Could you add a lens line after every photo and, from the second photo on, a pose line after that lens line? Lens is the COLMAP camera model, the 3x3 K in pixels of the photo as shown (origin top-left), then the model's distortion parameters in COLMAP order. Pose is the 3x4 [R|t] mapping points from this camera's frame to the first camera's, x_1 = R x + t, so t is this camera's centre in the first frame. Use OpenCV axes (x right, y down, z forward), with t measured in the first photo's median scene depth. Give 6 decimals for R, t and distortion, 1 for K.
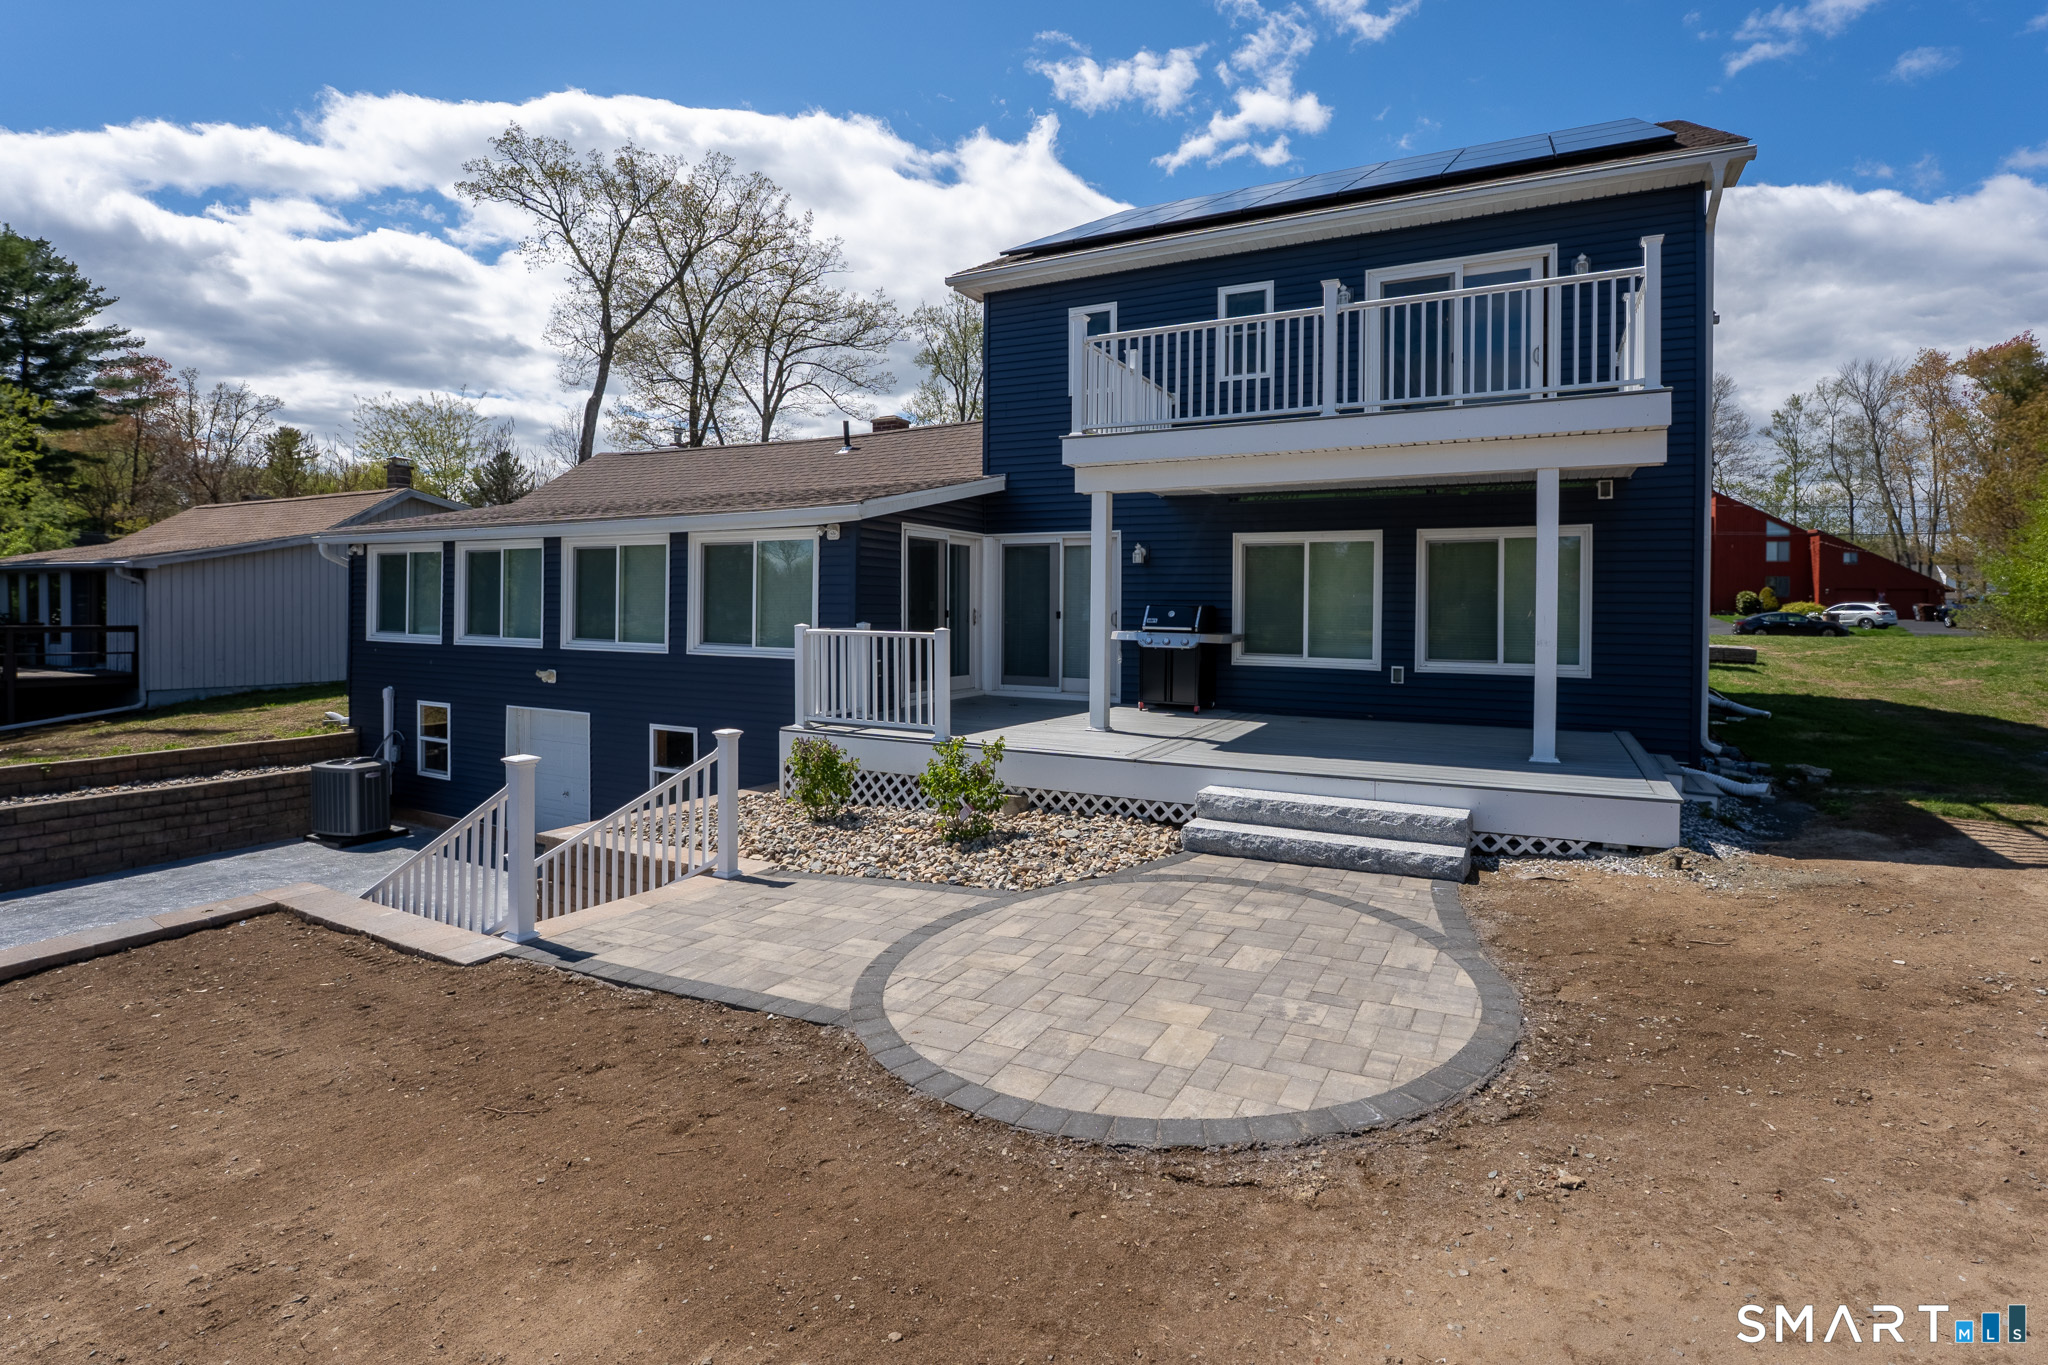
lens RADIAL K [[924.4, 0, 1076.1], [0, 924.4, 627.1], [0, 0, 1]] dist [-0.020245, 0.000482]
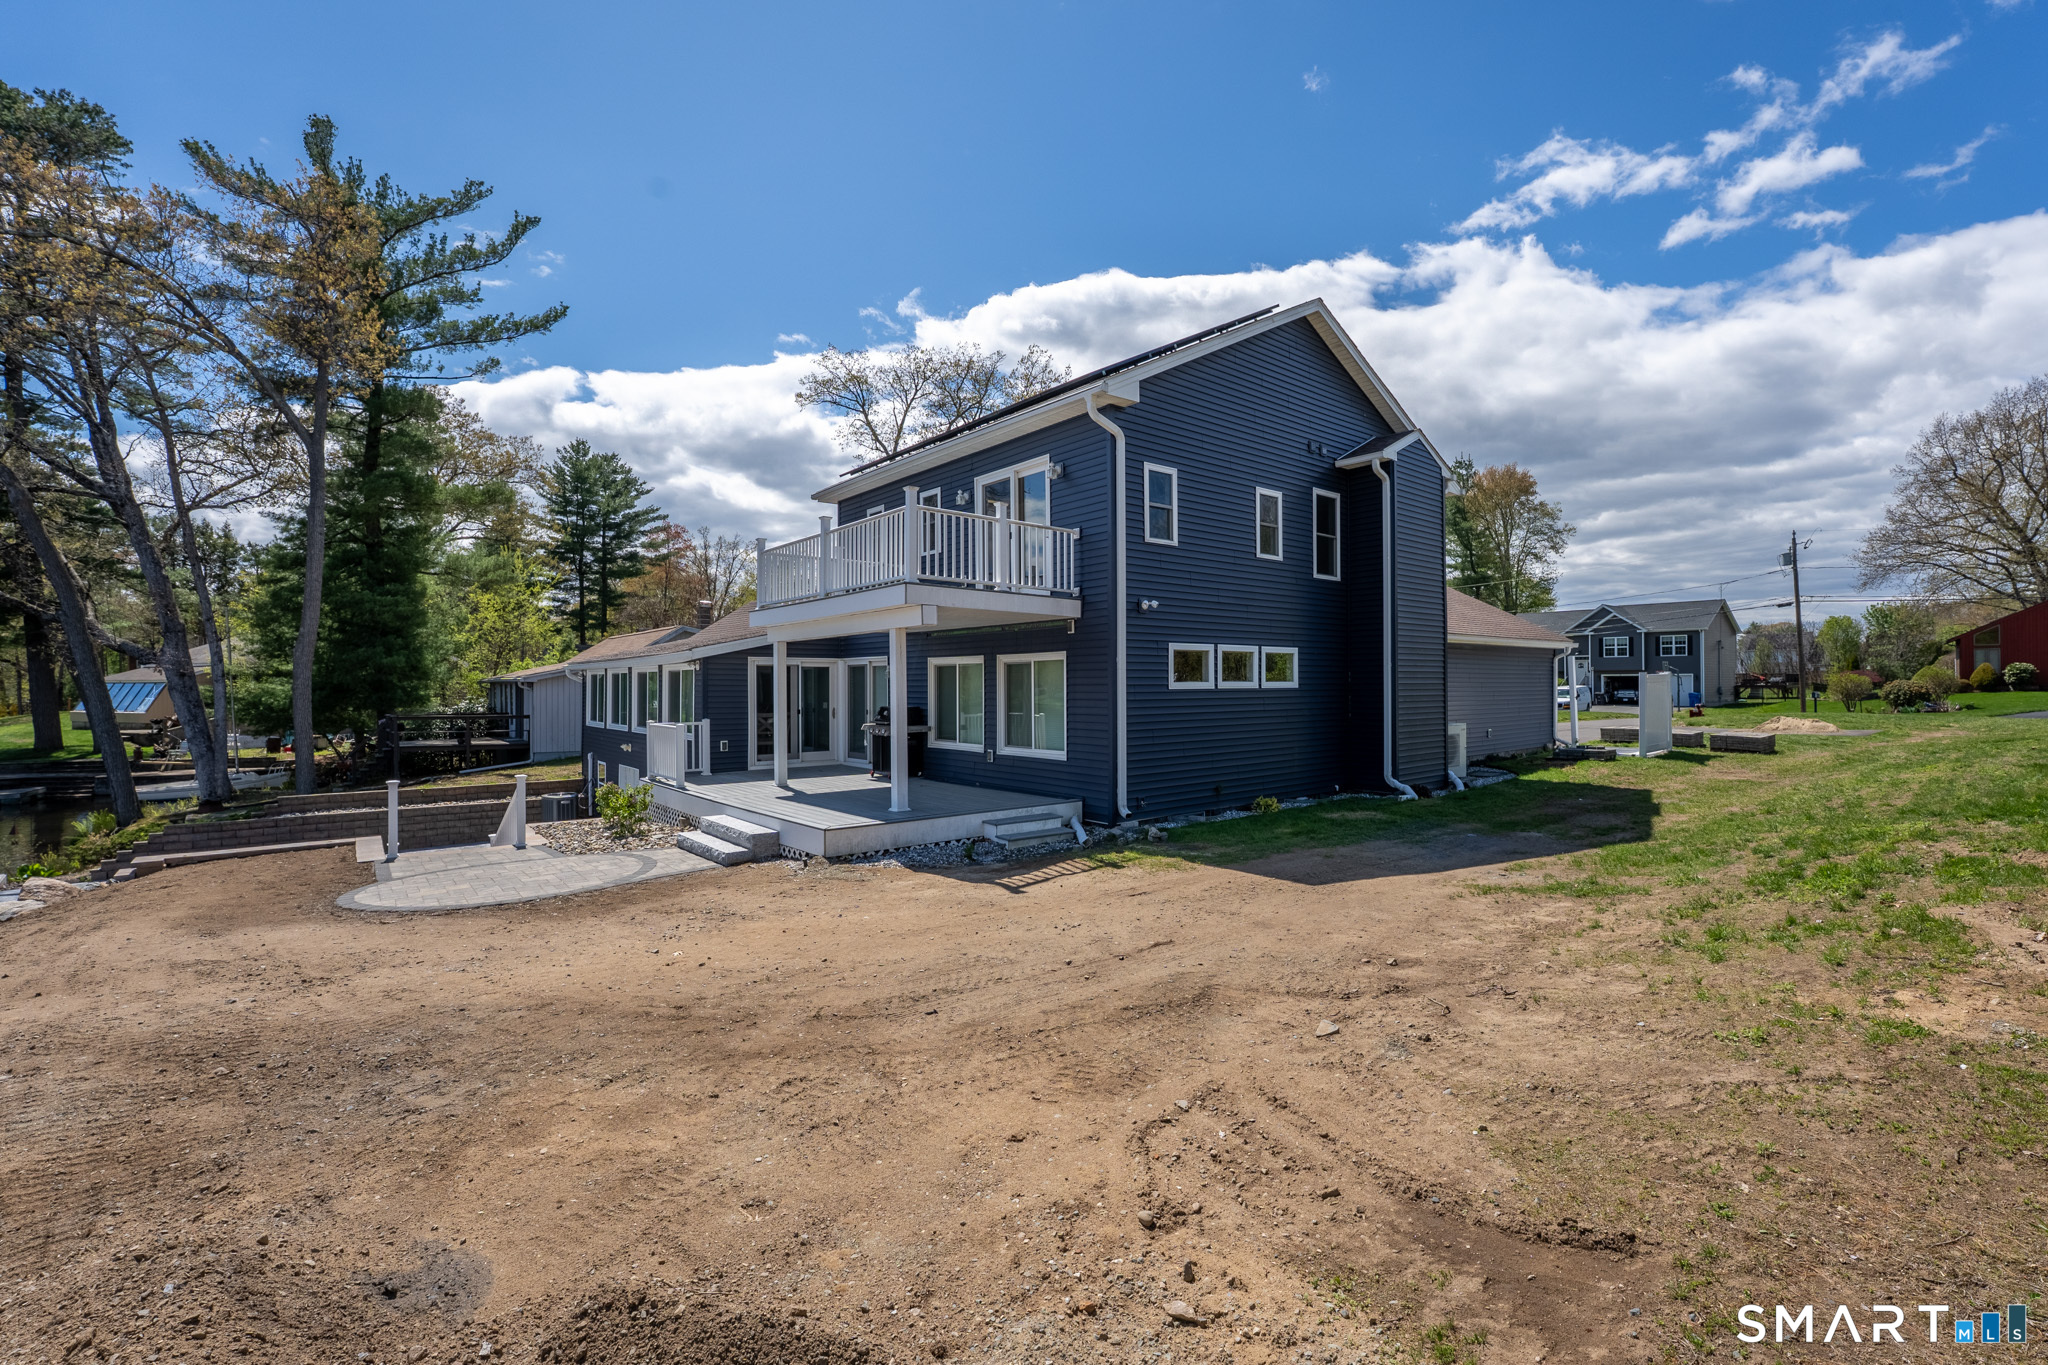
lens RADIAL K [[873.4, 0, 1024.0], [0, 873.4, 682.5], [0, 0, 1]] dist [-0.001102, -0.000144]
pose [[0.904140, -0.013782, -0.427014, 1.813941], [0.000426, 0.999508, -0.031357, -0.037990], [0.427236, 0.028169, 0.903701, -0.383793]]
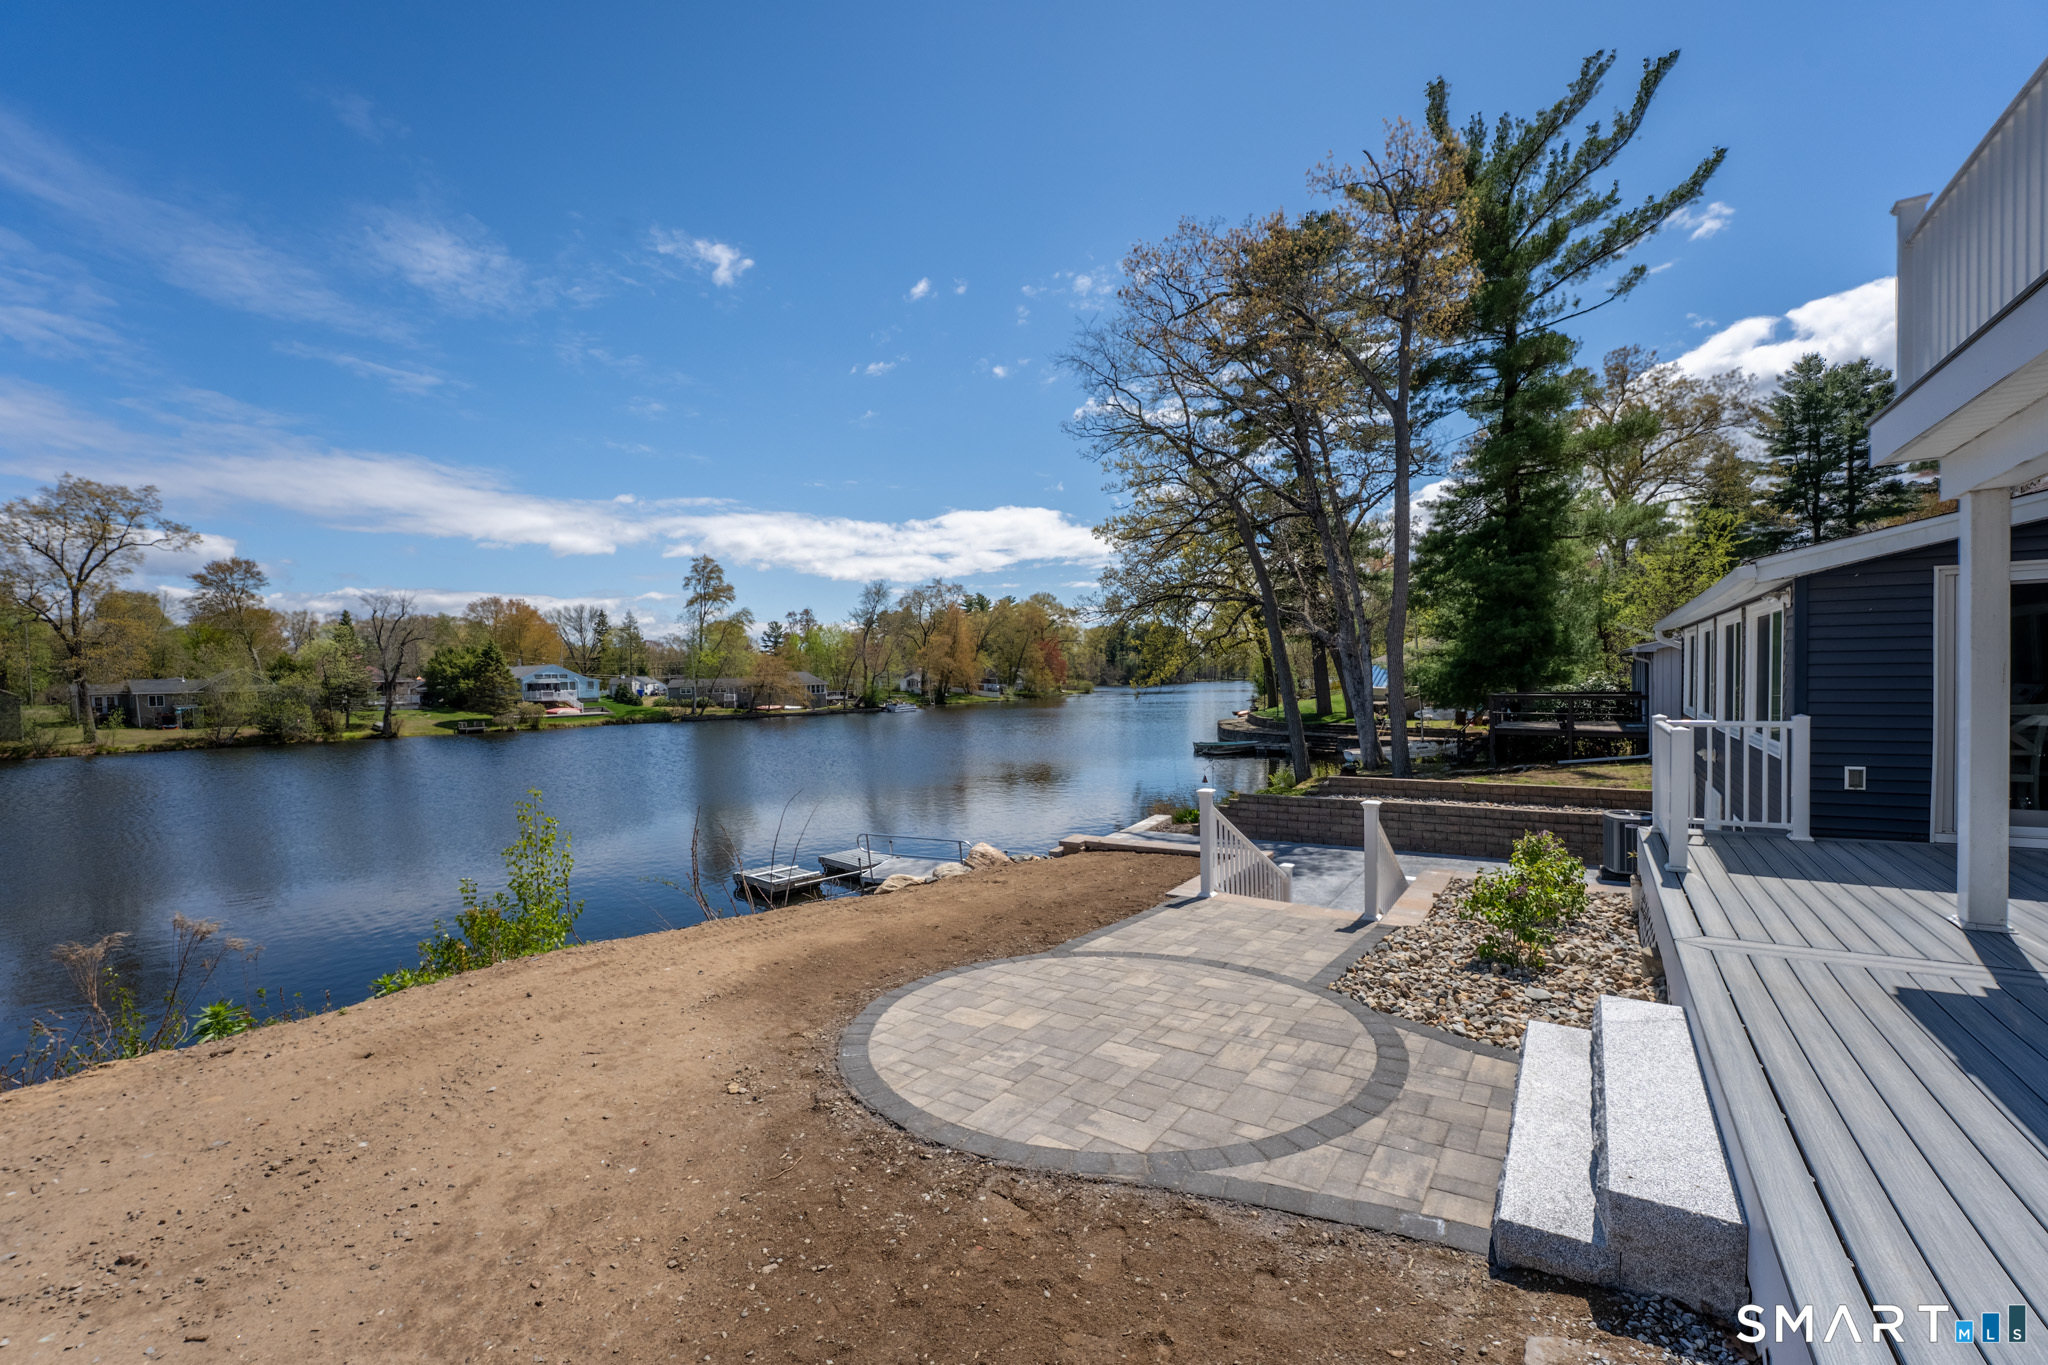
lens RADIAL K [[846.1, 0, 1022.3], [0, 846.1, 712.9], [0, 0, 1]] dist [-0.033217, 0.000633]
pose [[-0.118701, 0.034009, -0.992347, 0.934831], [-0.003307, 0.999394, 0.034647, -0.048228], [0.992925, 0.007394, -0.118517, 0.816008]]
